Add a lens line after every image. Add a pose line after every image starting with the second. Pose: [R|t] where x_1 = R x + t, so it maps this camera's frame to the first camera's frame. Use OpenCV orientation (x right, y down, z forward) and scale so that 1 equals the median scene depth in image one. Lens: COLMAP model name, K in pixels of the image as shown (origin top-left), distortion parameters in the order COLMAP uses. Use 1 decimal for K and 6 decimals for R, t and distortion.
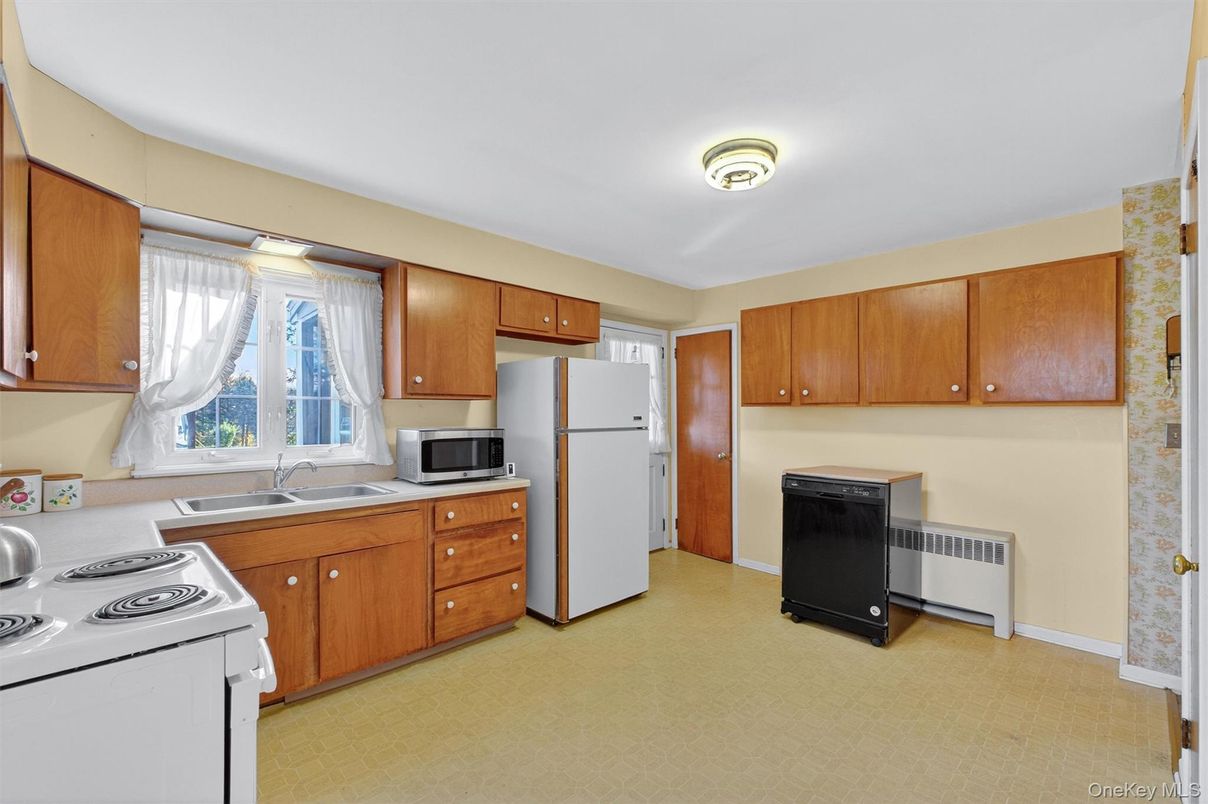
lens RADIAL K [[514.5, 0, 590.4], [0, 514.5, 421.3], [0, 0, 1]] dist [-0.002499, 0.002647]
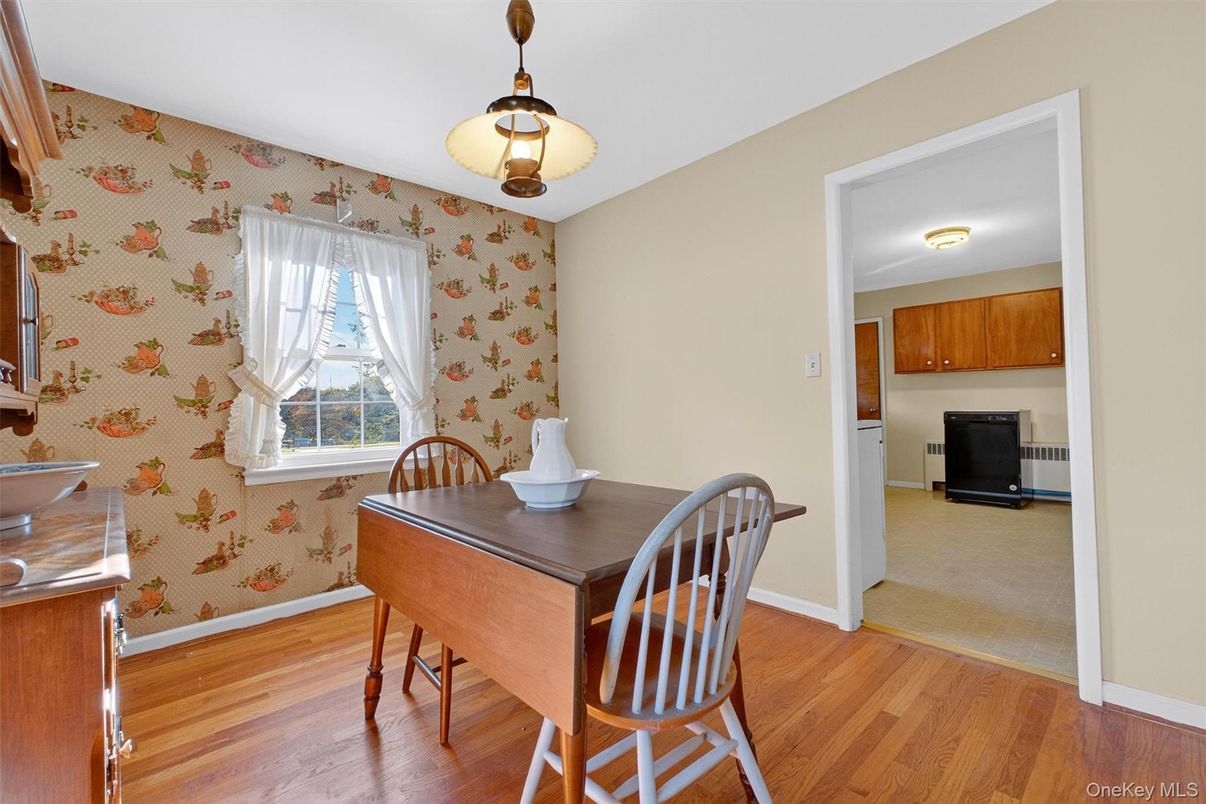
lens RADIAL K [[513.6, 0, 605.3], [0, 513.6, 412.6], [0, 0, 1]] dist [-0.002499, 0.002647]
pose [[0.999528, -0.023463, -0.019851, -0.587398], [0.023501, 0.999722, 0.001686, 0.068708], [0.019806, -0.002152, 0.999802, -0.562678]]
